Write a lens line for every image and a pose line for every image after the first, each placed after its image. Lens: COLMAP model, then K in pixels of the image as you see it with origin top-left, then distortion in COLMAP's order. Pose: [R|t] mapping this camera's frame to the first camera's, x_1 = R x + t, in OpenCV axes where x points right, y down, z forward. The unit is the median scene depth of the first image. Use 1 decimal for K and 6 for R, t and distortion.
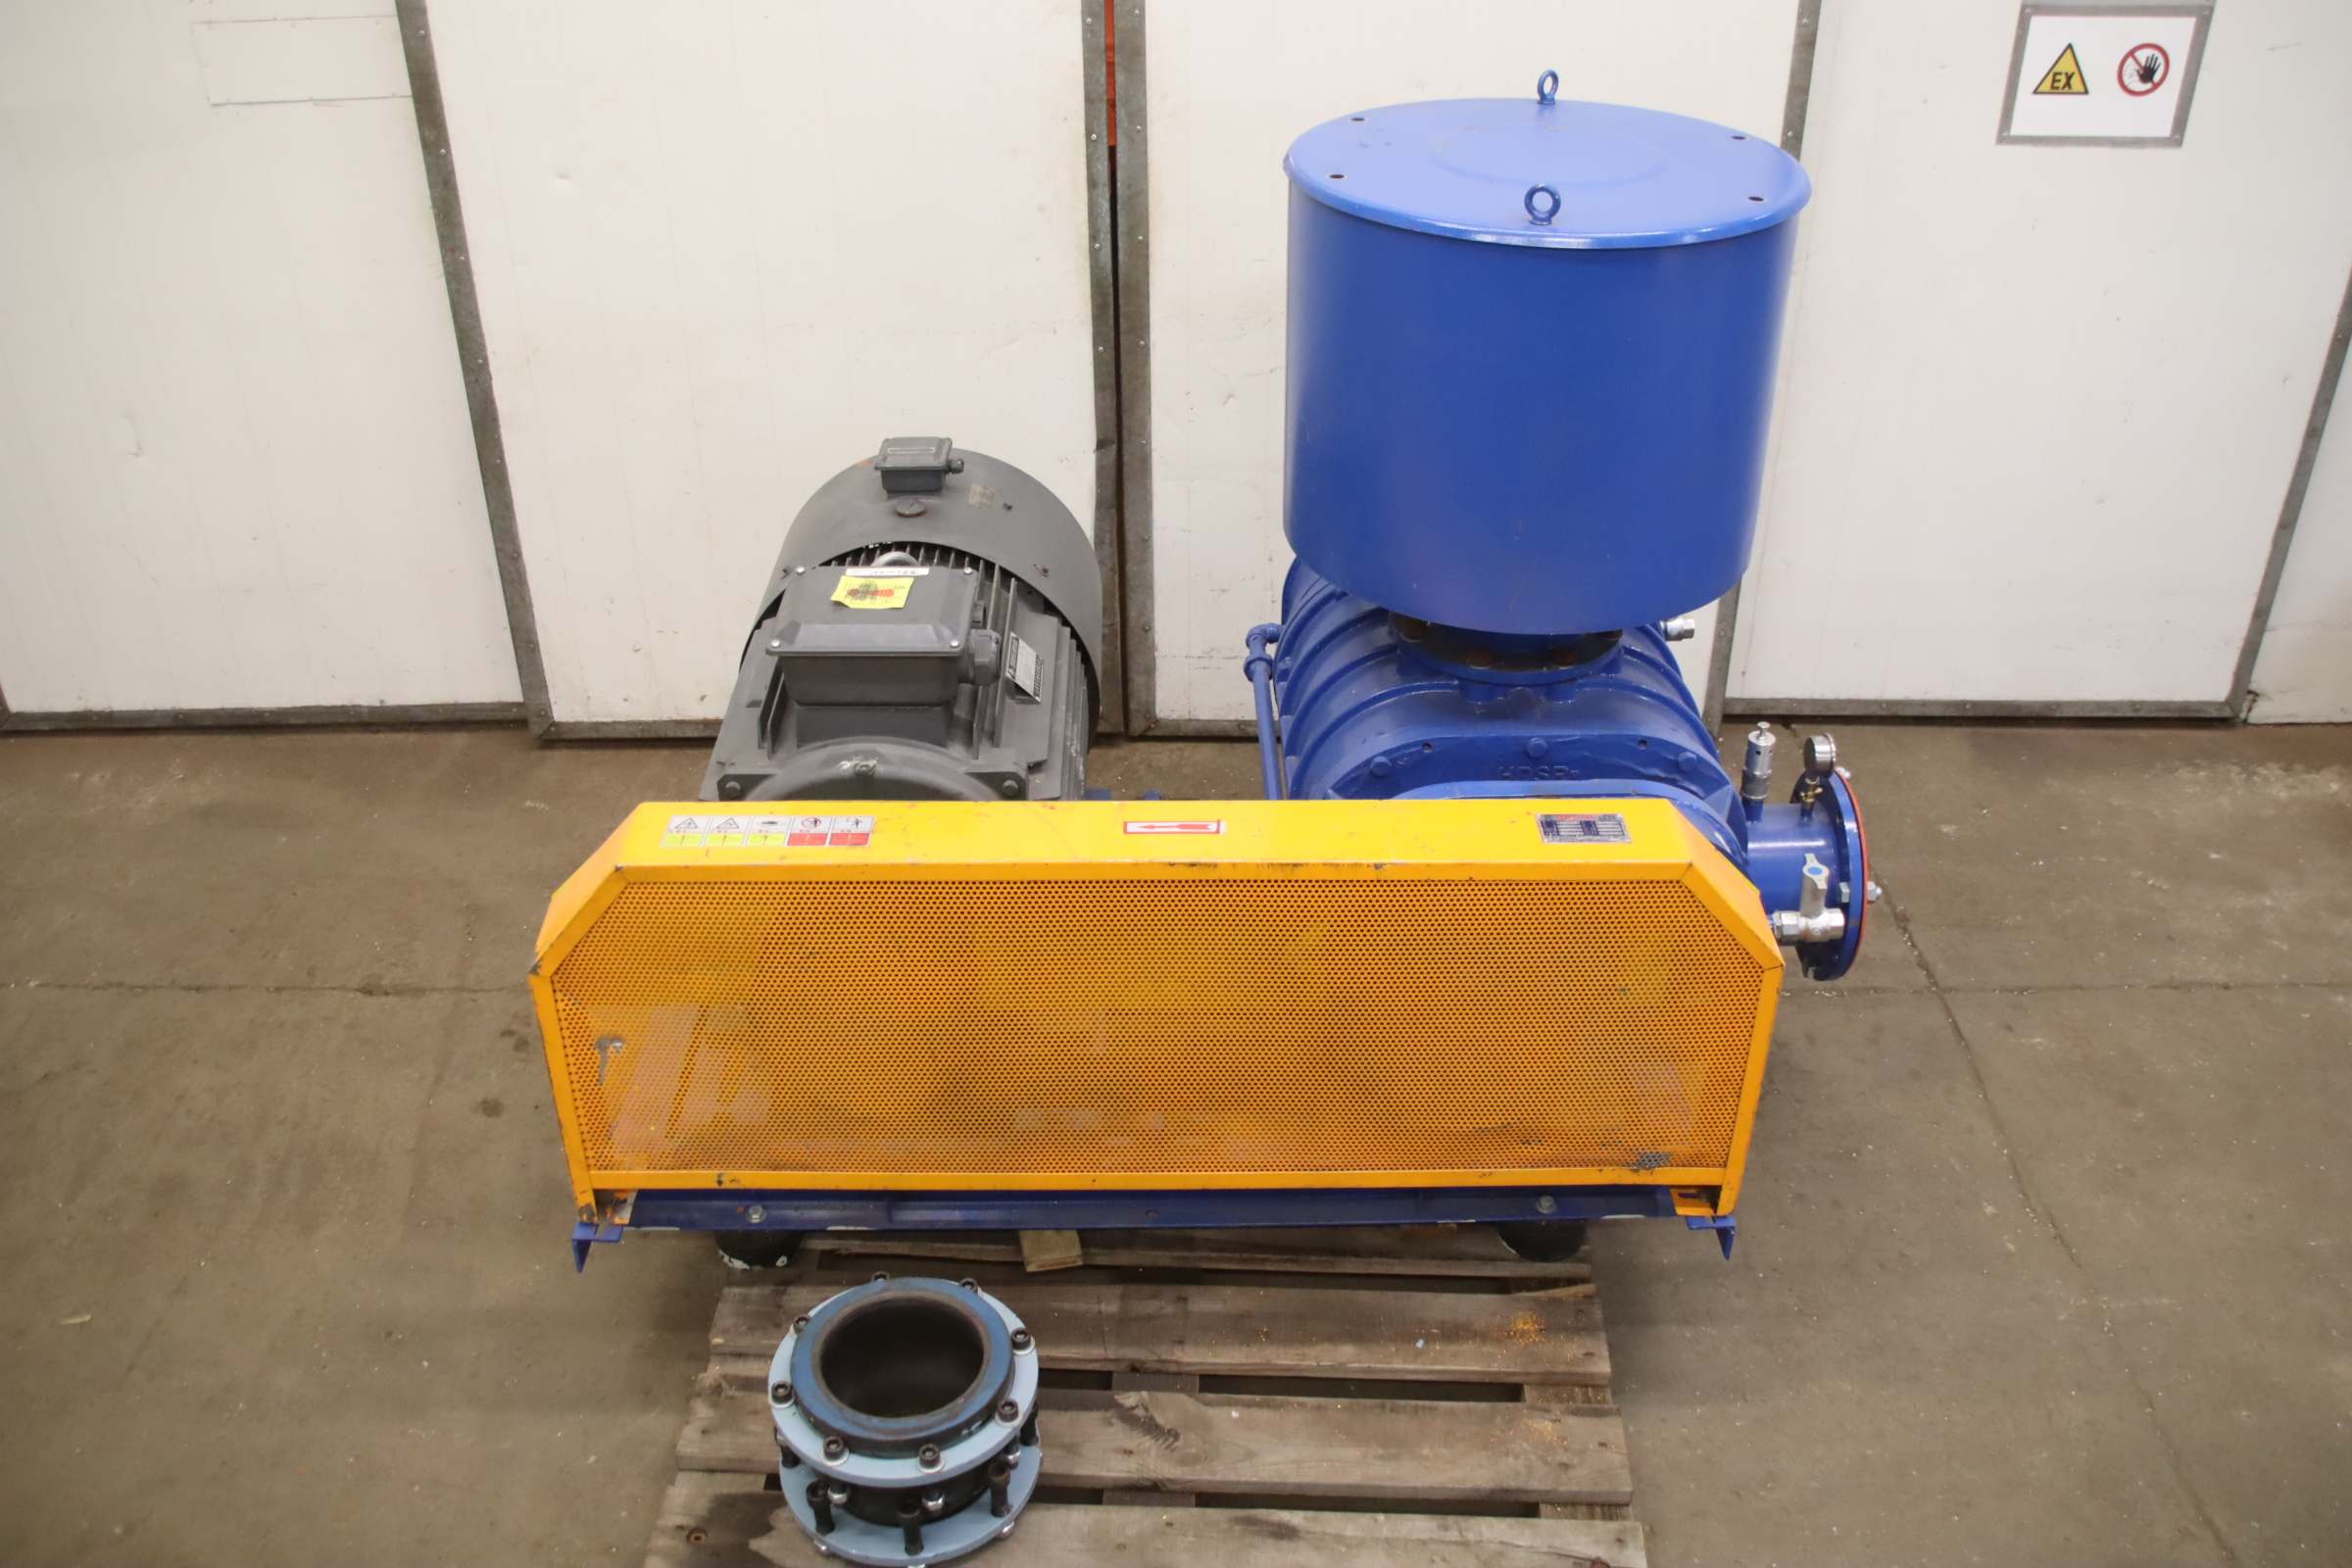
lens RADIAL K [[2052.8, 0, 1171.0], [0, 2052.8, 773.3], [0, 0, 1]] dist [-0.114235, 0.057079]
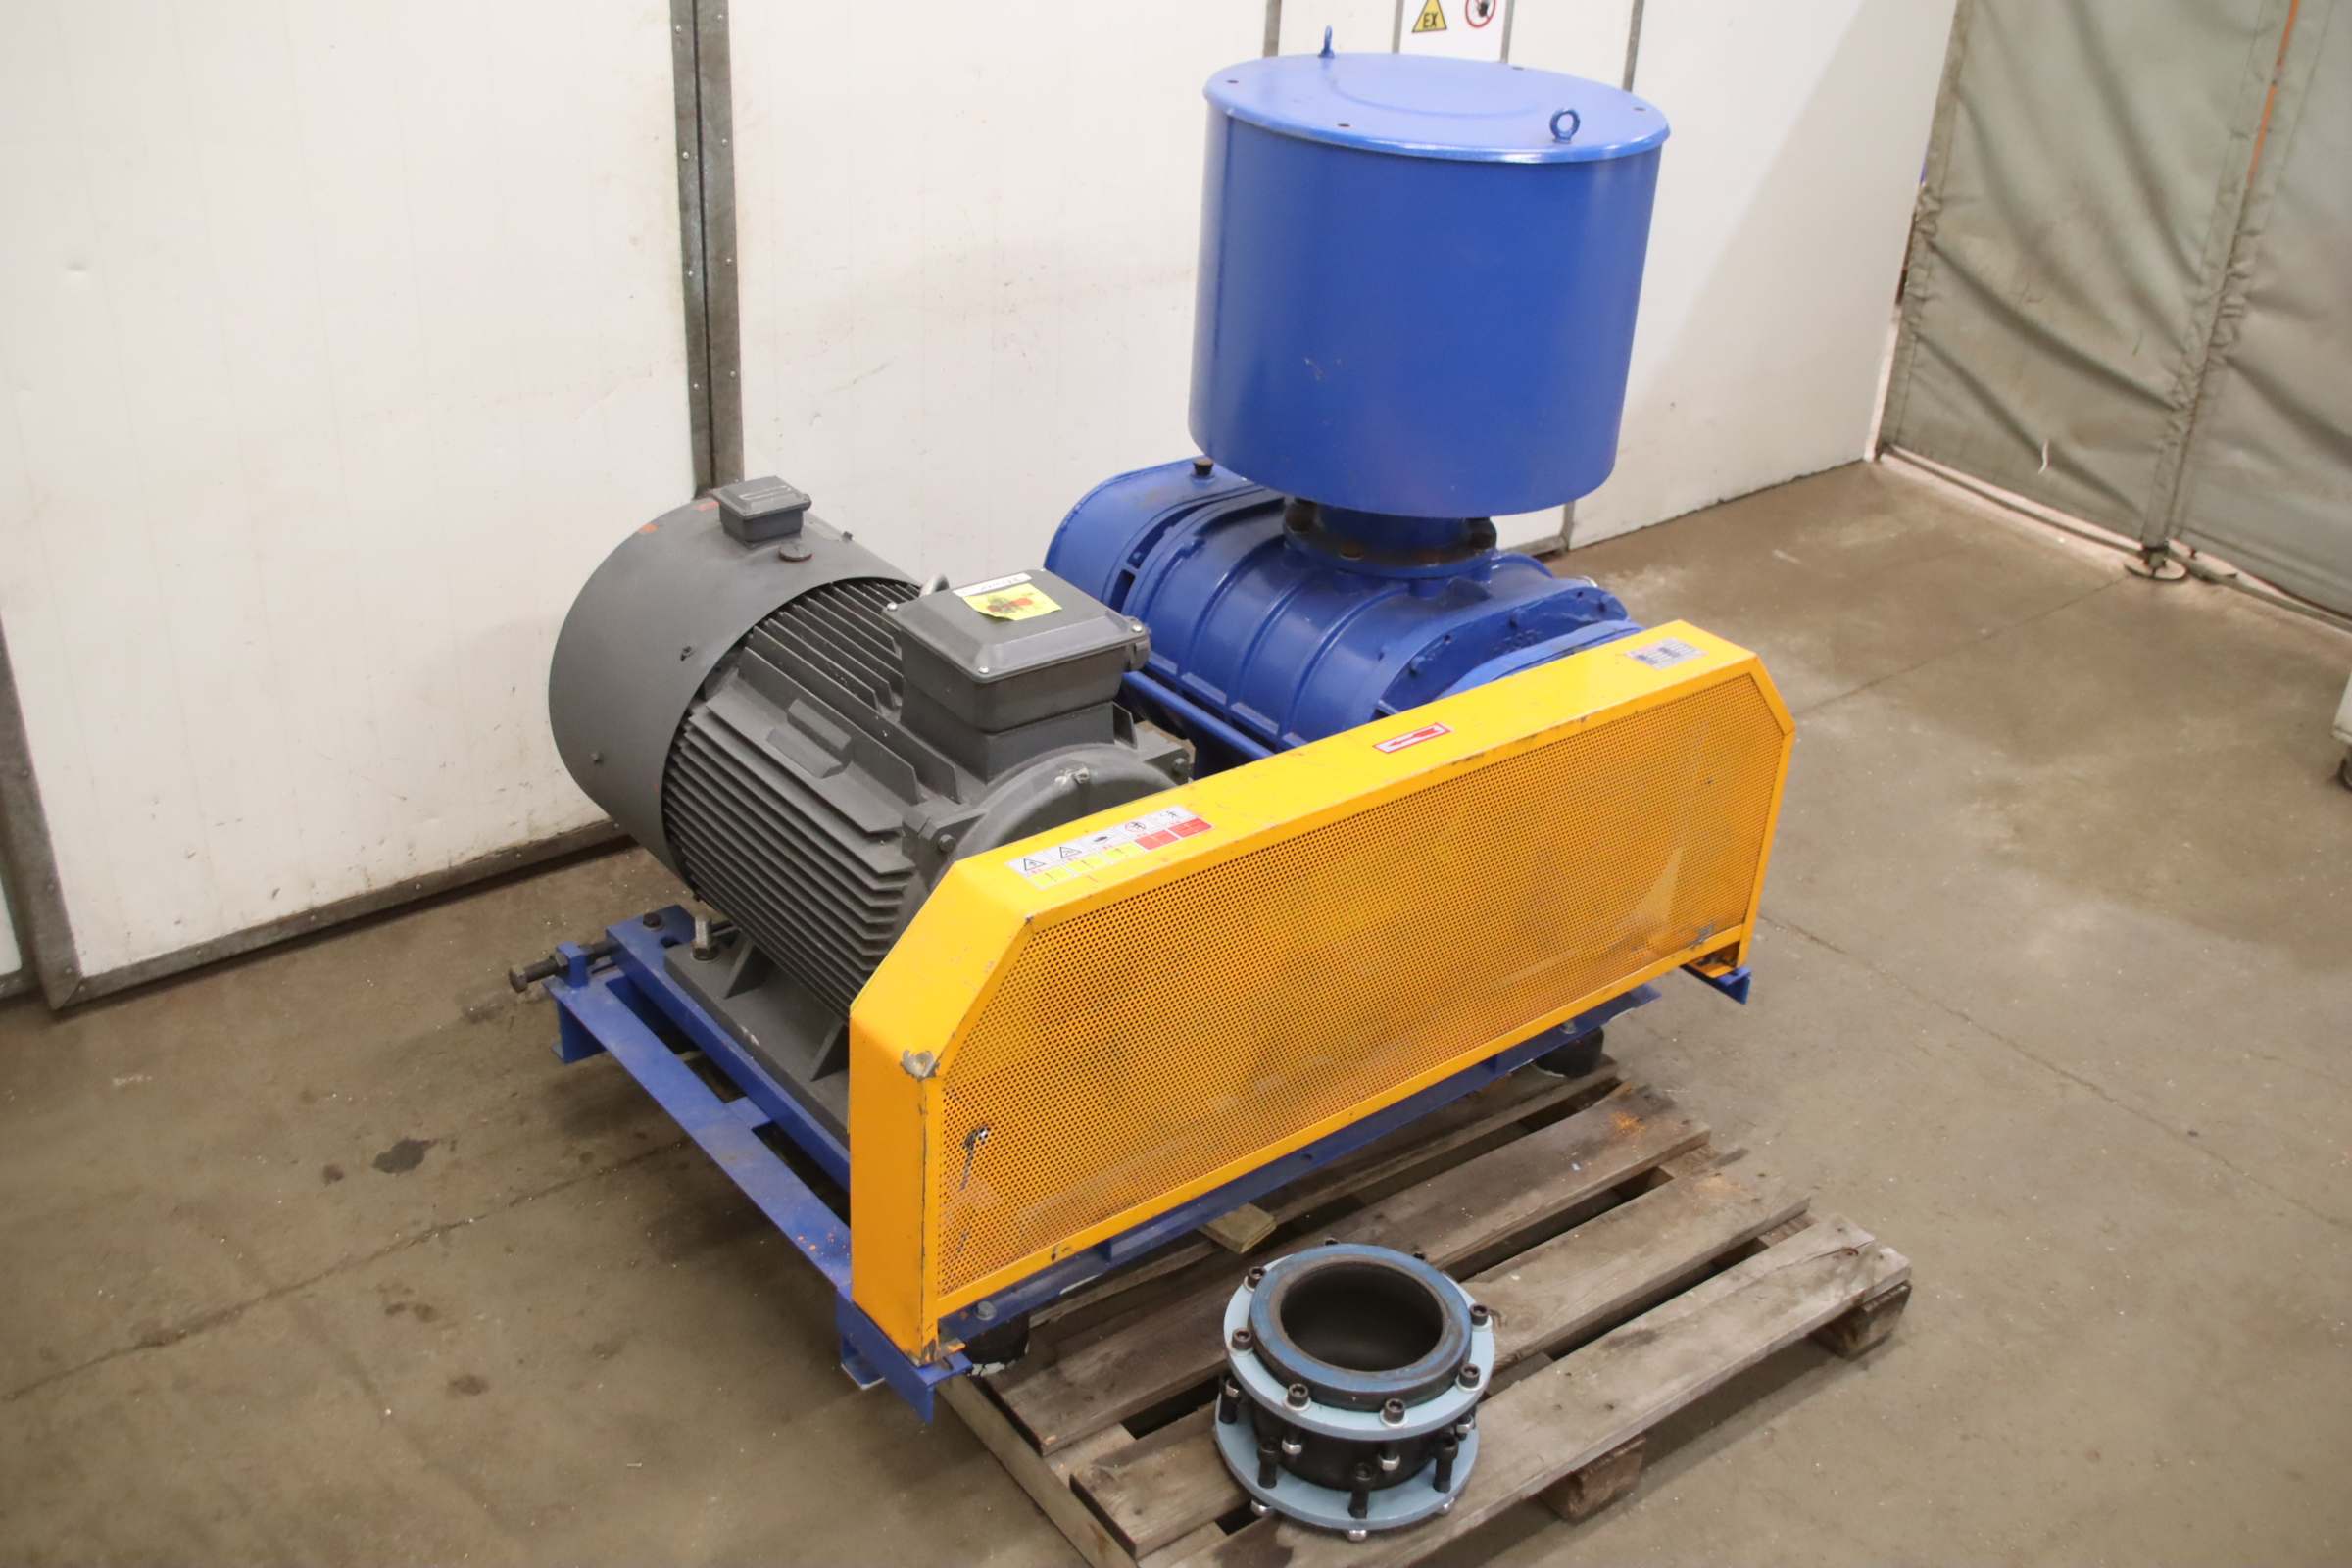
lens RADIAL K [[2217.3, 0, 1175.7], [0, 2217.3, 780.2], [0, 0, 1]] dist [-0.069146, 0.000000]
pose [[0.778866, -0.254111, 0.573407, -0.640607], [0.275386, 0.959961, 0.051356, -0.038467], [-0.563499, 0.117909, 0.817659, 0.115215]]
